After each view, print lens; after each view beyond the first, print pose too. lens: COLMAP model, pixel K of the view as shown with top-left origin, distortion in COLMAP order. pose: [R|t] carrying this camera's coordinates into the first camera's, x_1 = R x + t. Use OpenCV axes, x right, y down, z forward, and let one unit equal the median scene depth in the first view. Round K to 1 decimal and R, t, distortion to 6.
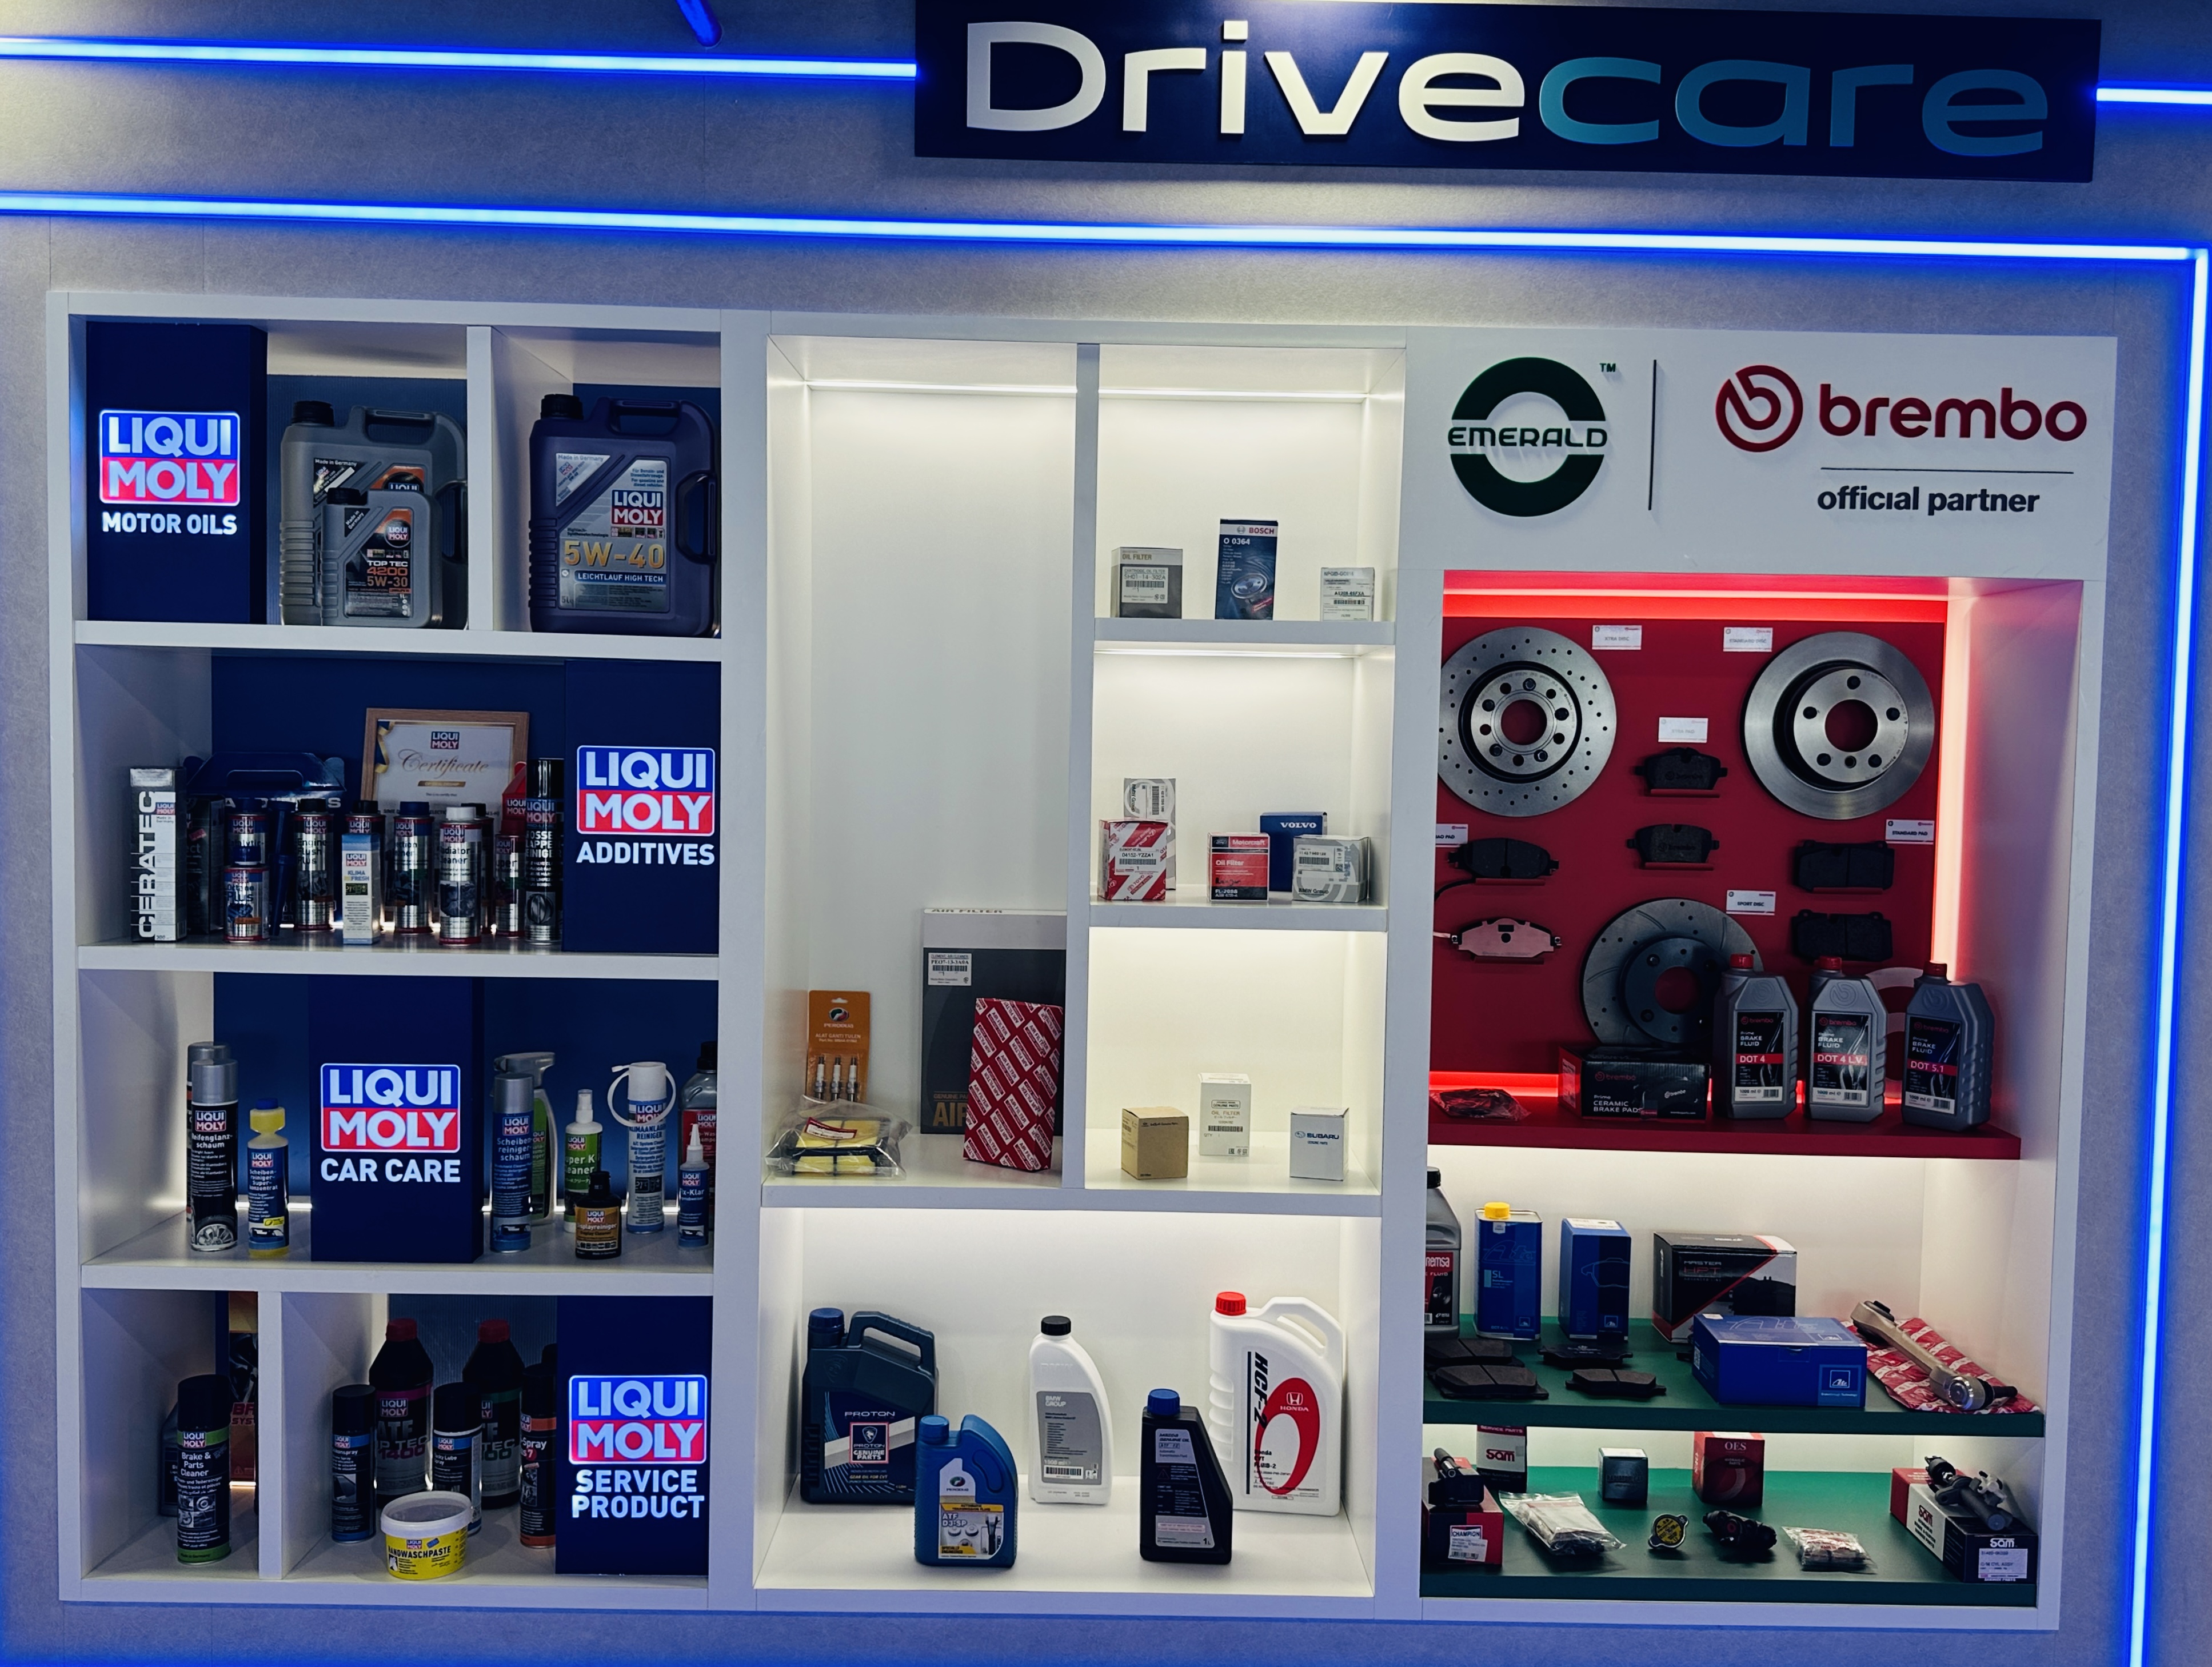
lens RADIAL K [[1882.8, 0, 1104.0], [0, 1882.8, 845.3], [0, 0, 1]] dist [0.057684, -0.040976]
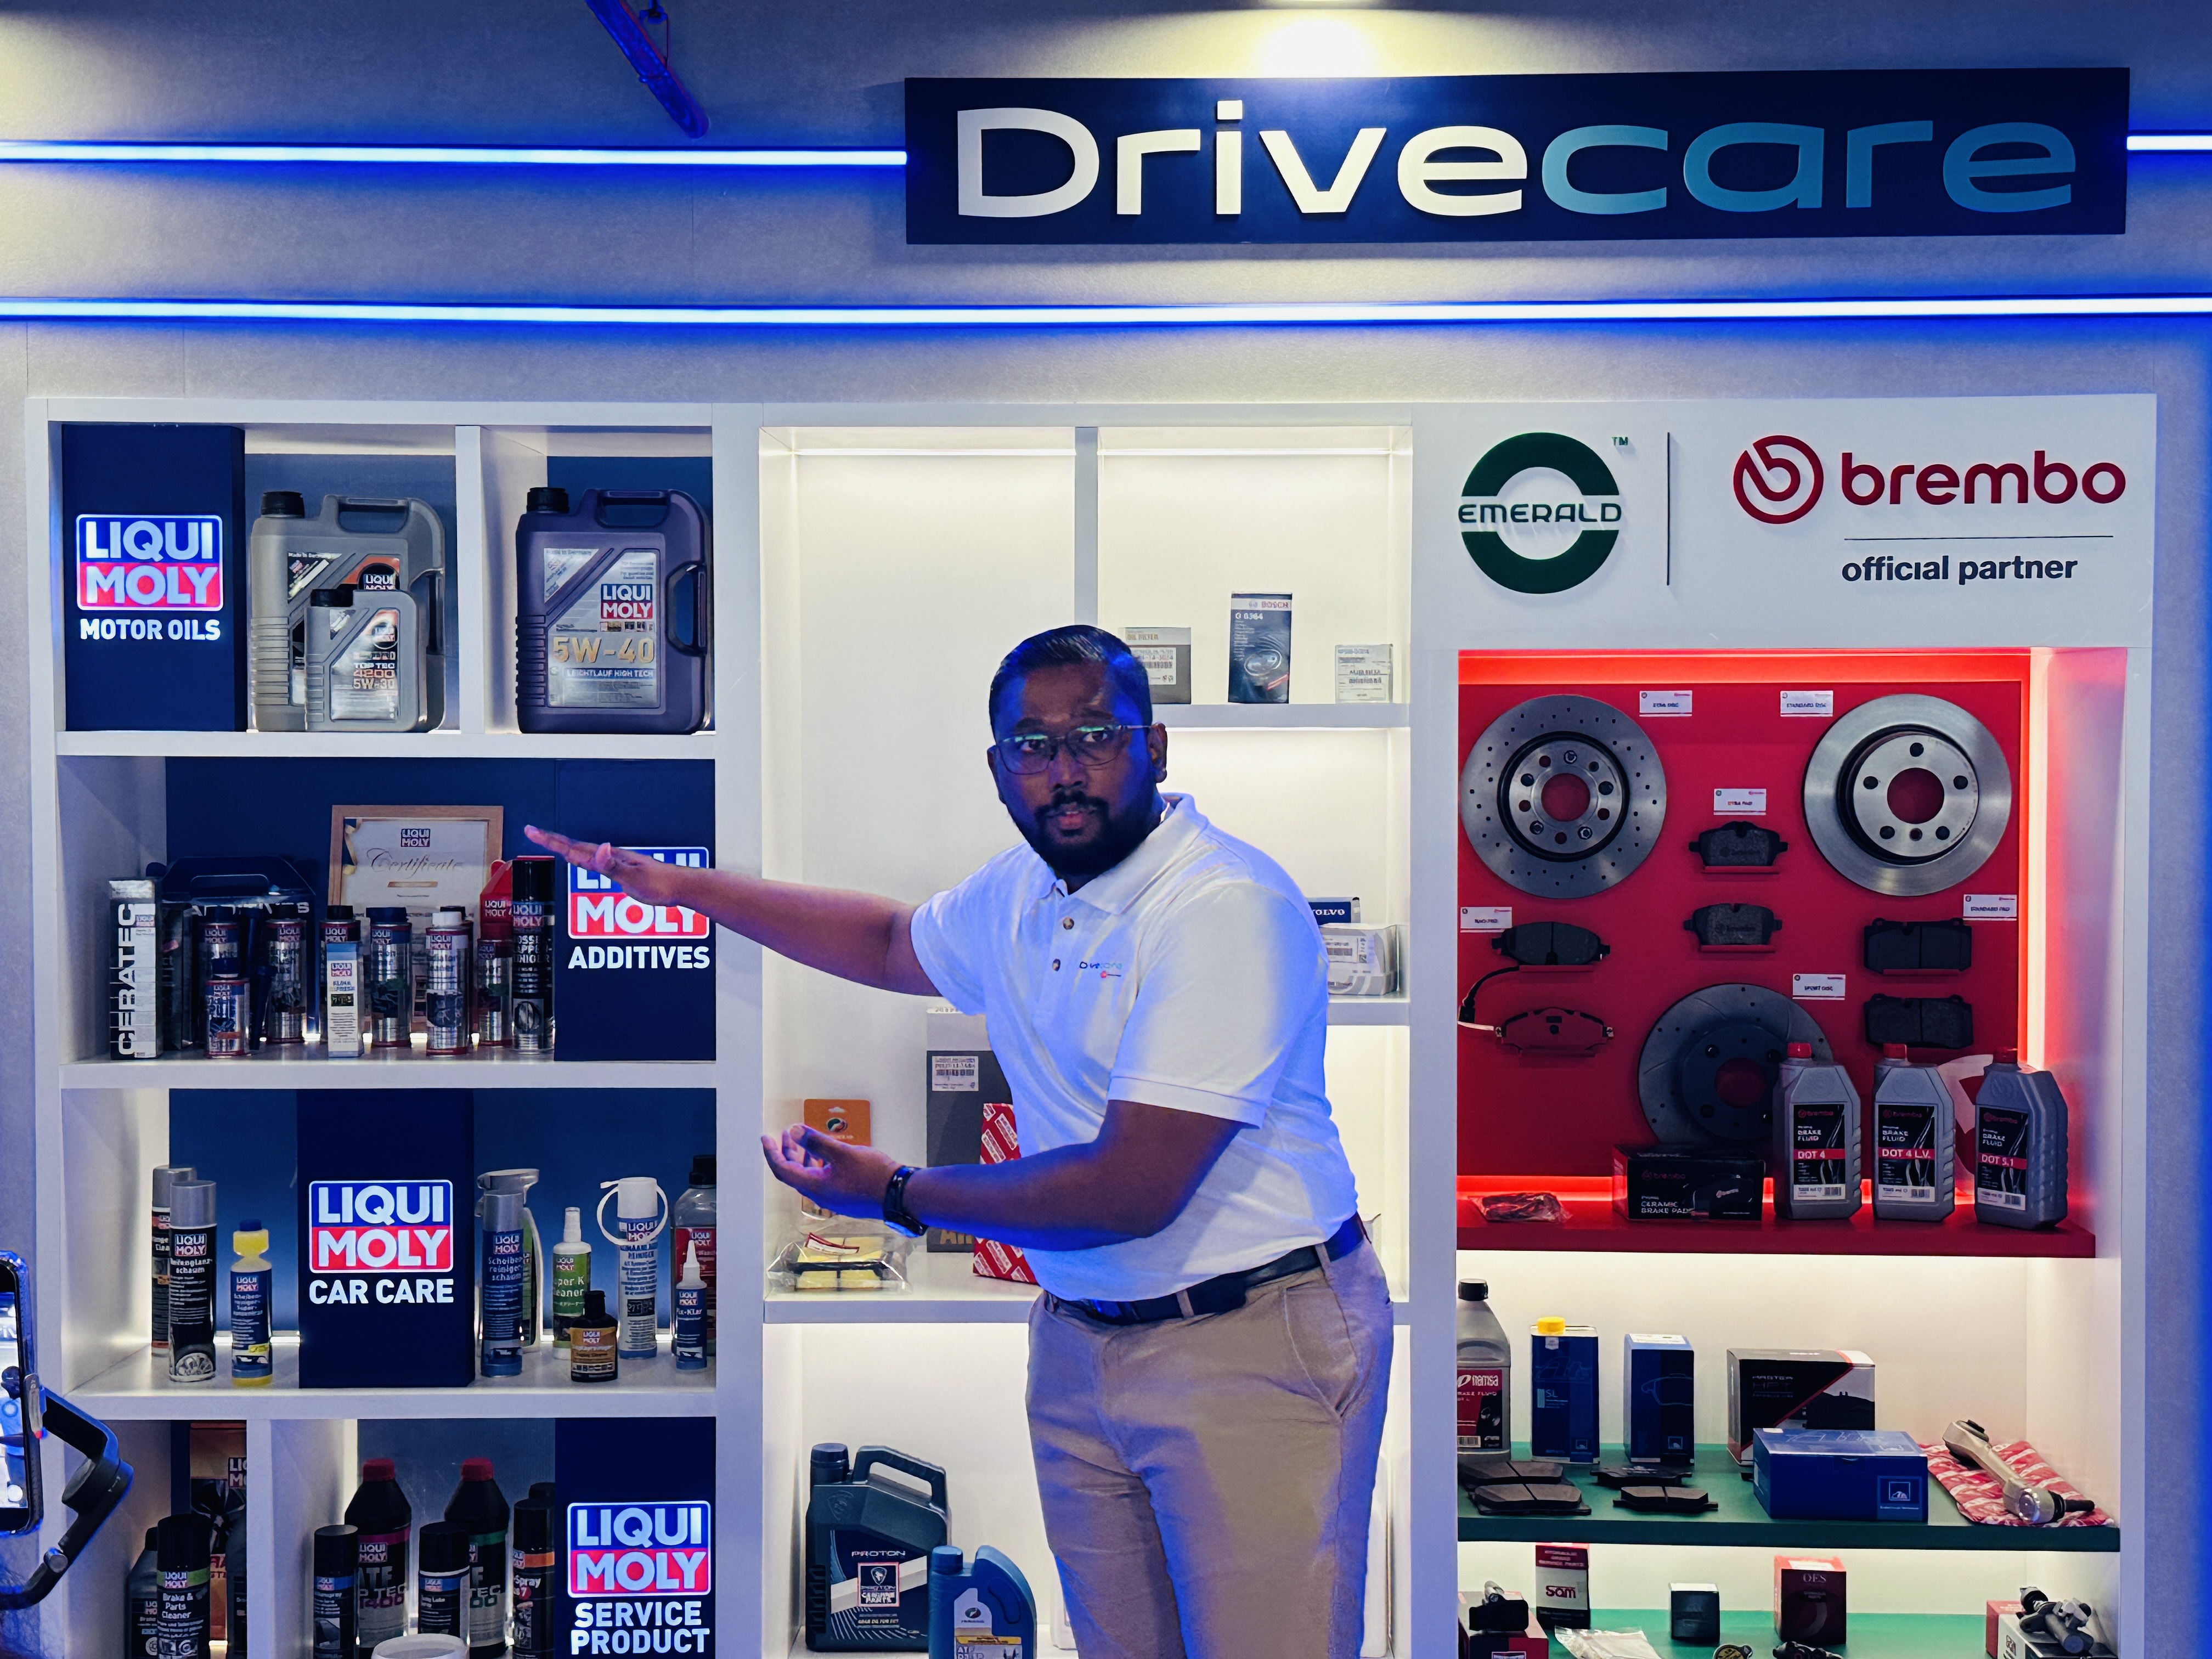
lens RADIAL K [[2894.5, 0, 1113.3], [0, 2894.5, 822.5], [0, 0, 1]] dist [0.099199, 0.000000]
pose [[0.999450, -0.019215, -0.027042, 0.040655], [0.018563, 0.999536, -0.024143, -0.024266], [0.027494, 0.023628, 0.999343, -0.474297]]
